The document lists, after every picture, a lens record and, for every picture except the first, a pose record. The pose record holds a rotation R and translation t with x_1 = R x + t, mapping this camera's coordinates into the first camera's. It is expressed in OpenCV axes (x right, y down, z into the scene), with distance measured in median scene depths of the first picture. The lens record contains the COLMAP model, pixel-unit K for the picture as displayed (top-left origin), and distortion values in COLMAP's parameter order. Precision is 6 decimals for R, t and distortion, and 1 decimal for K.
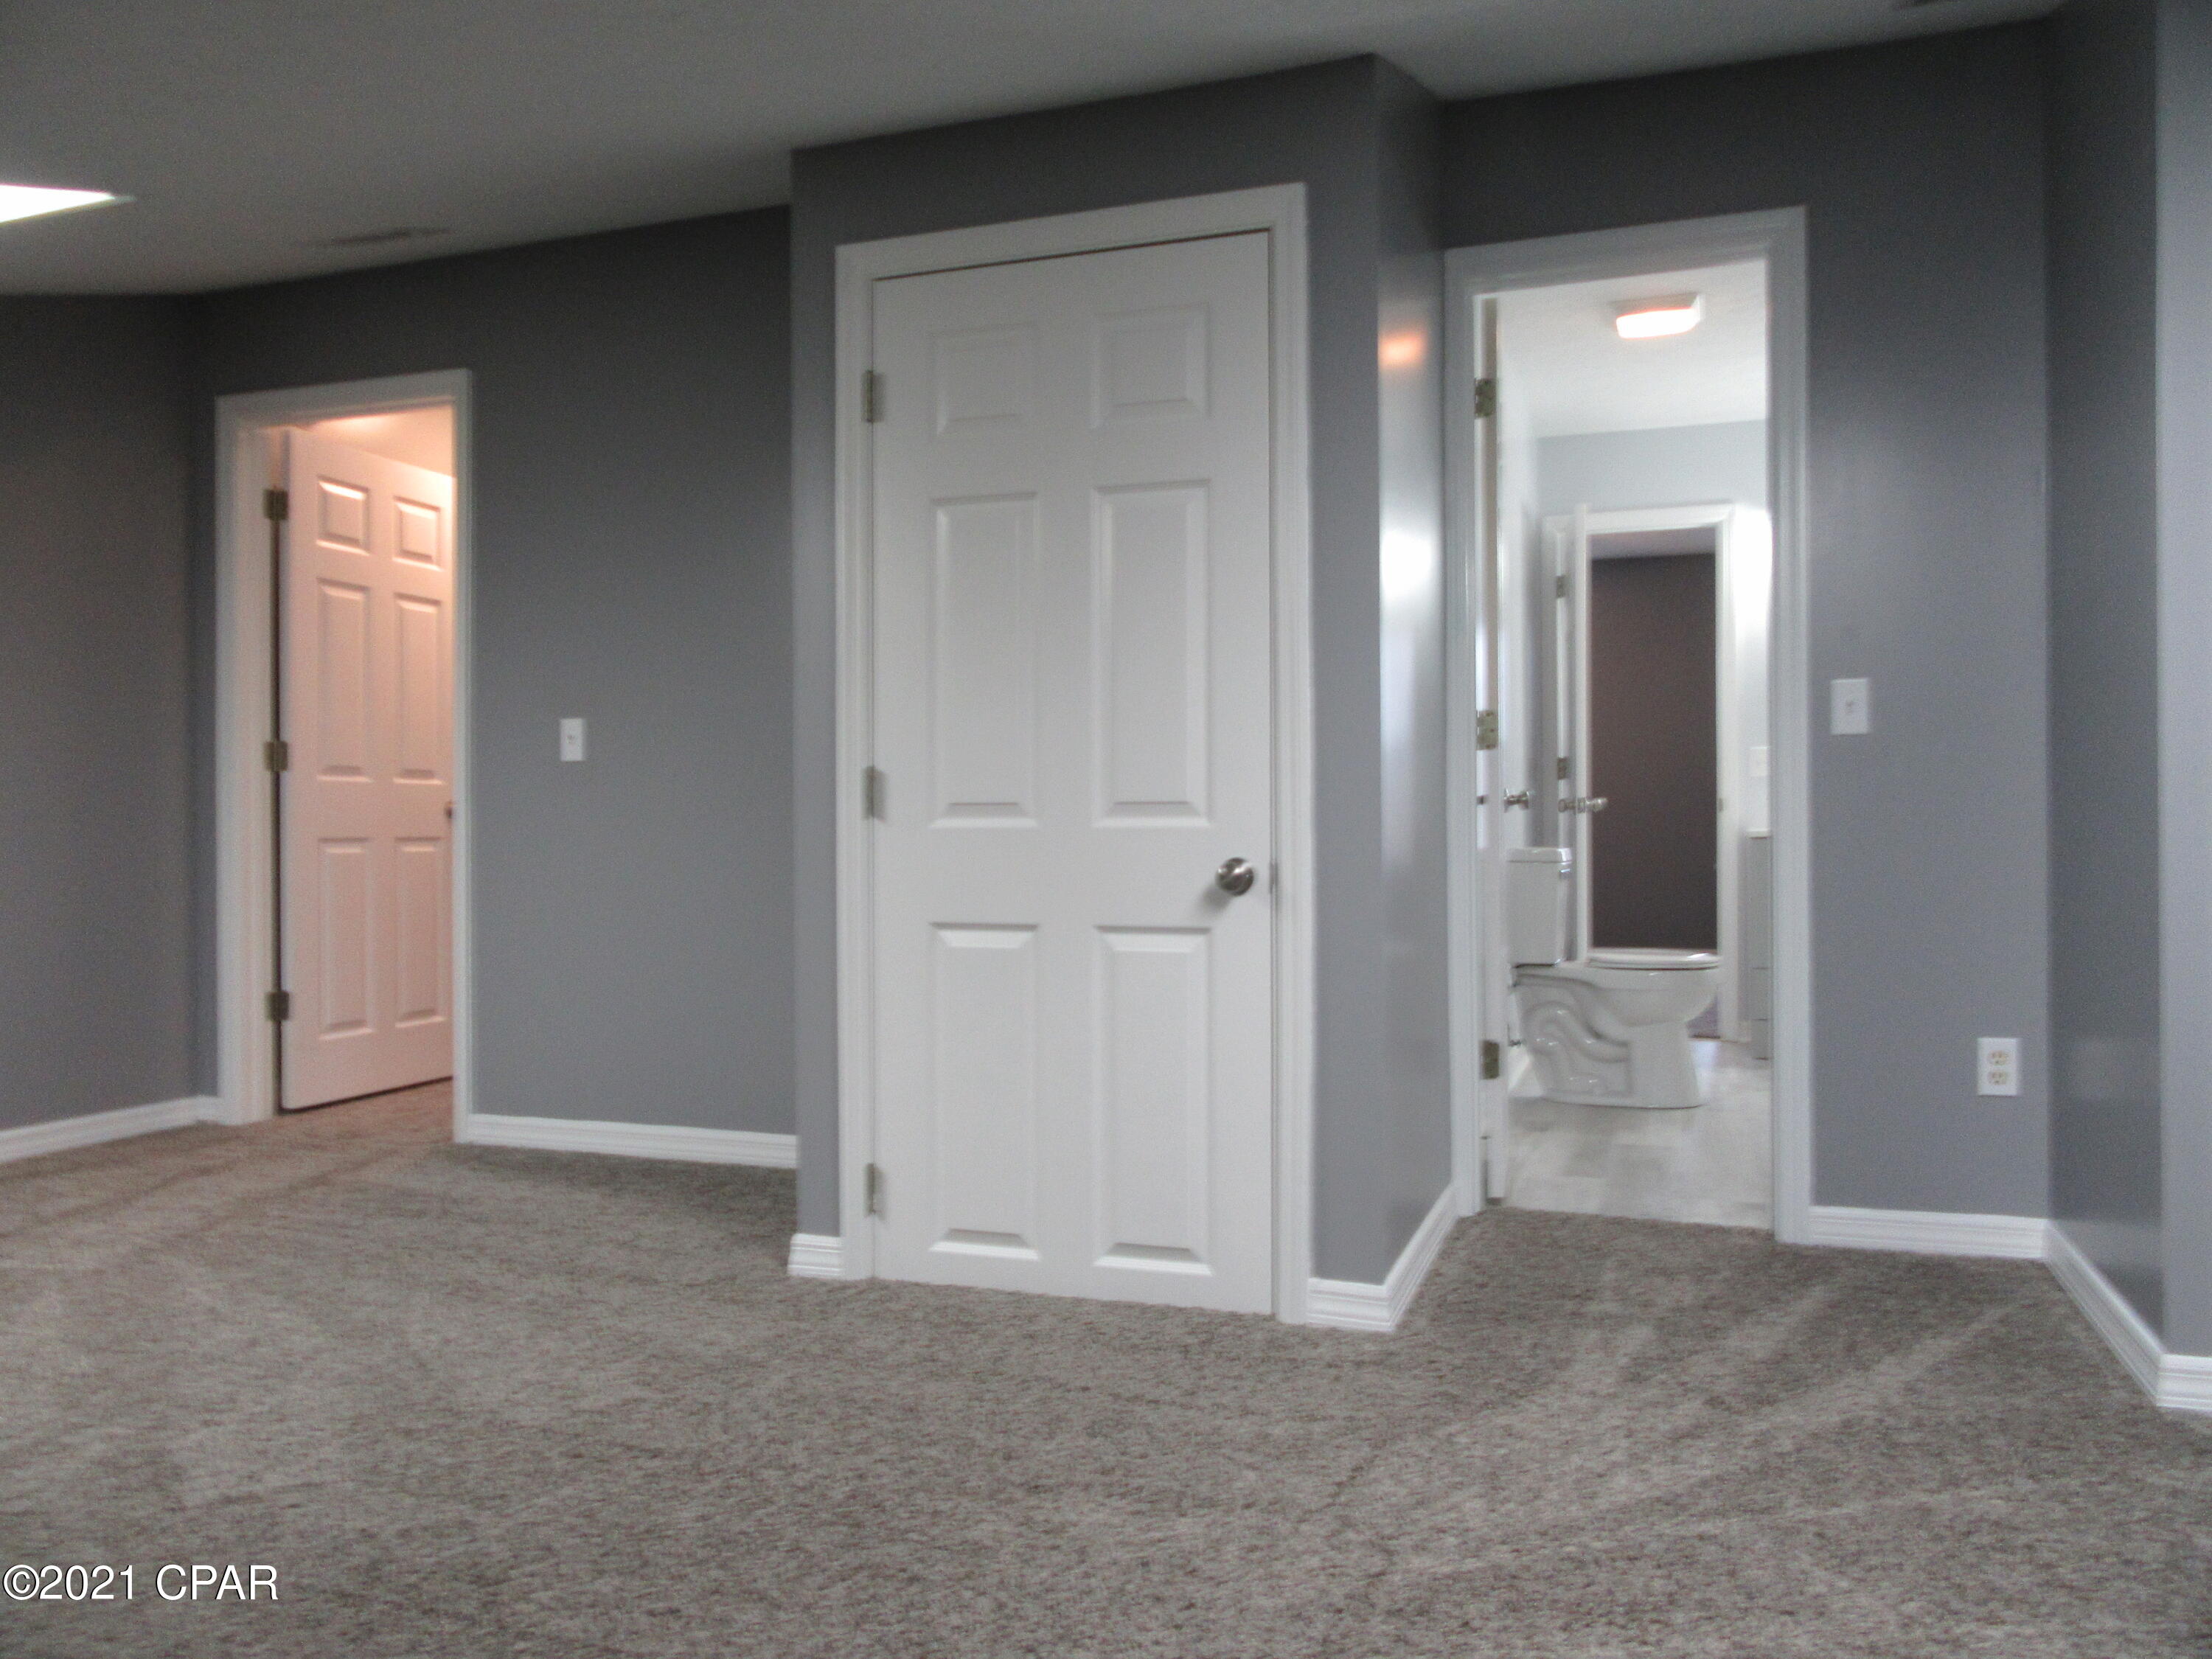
lens RADIAL K [[1644.5, 0, 1113.4], [0, 1644.5, 833.5], [0, 0, 1]] dist [-0.011761, 0.019292]
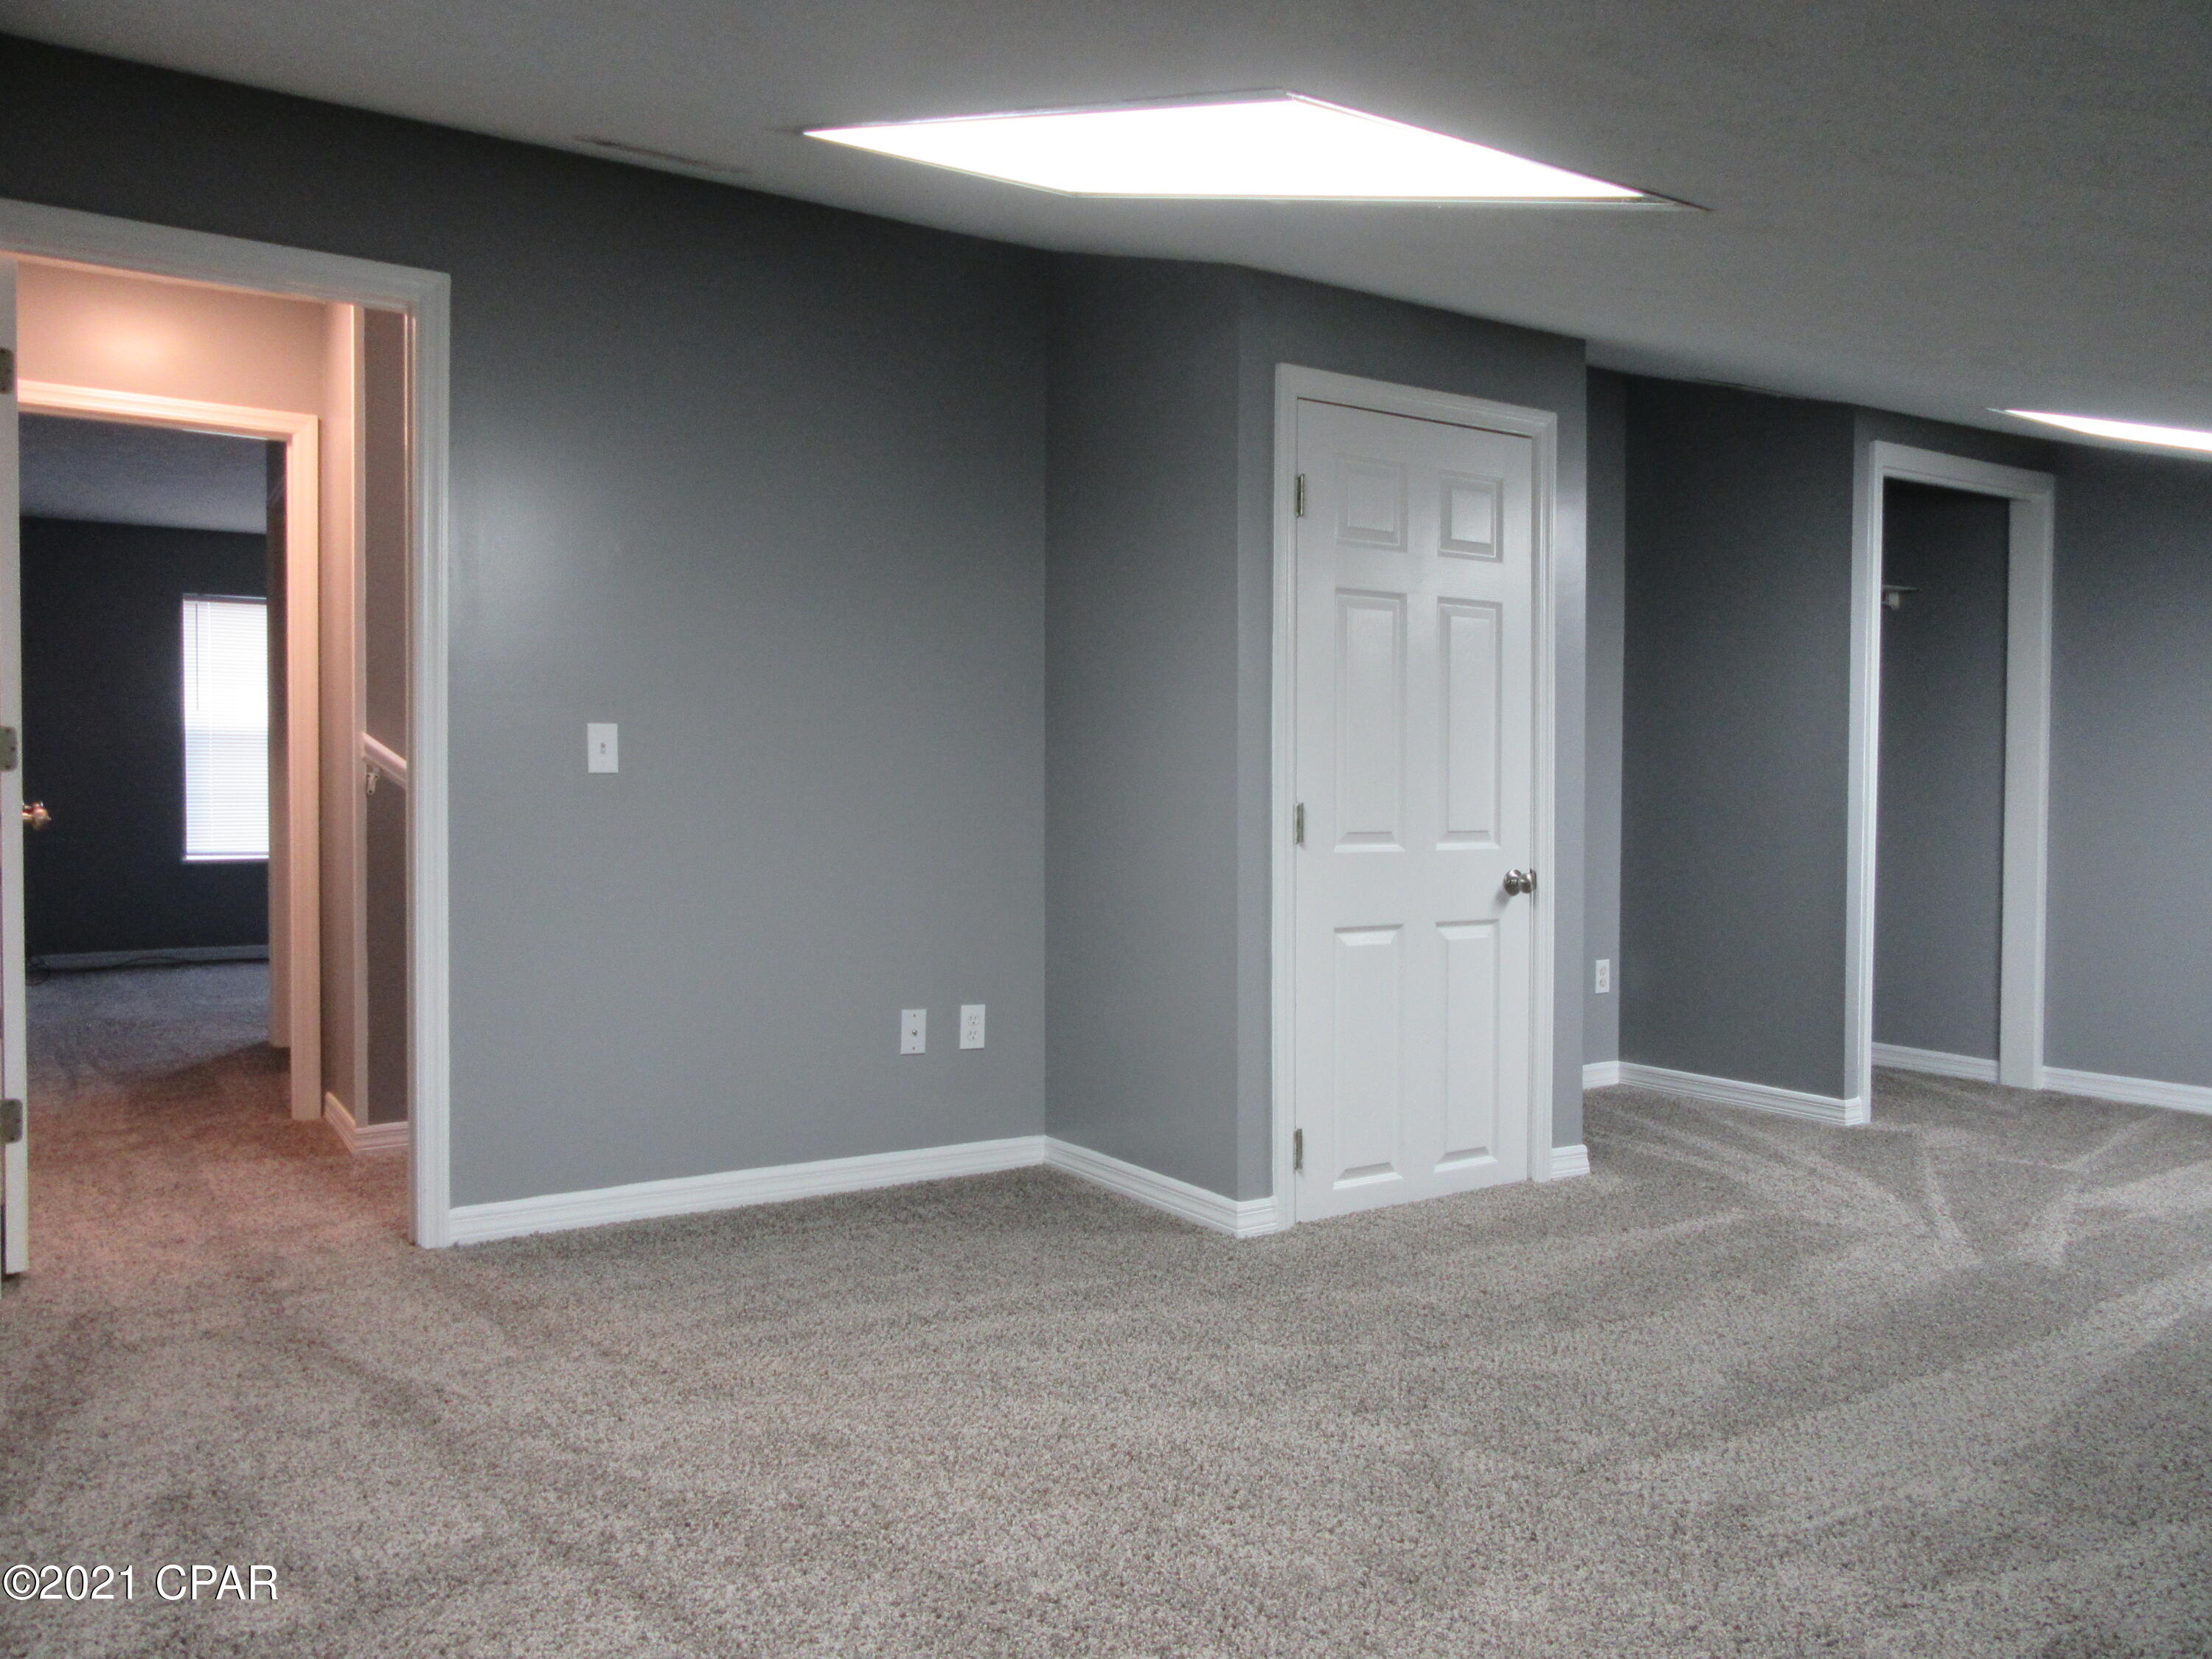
lens RADIAL K [[1644.5, 0, 1113.4], [0, 1644.5, 833.5], [0, 0, 1]] dist [-0.011761, 0.019292]
pose [[0.611274, -0.014520, 0.791286, -1.208090], [-0.001334, 0.999811, 0.019378, -0.041829], [-0.791418, -0.012901, 0.611139, 0.374213]]
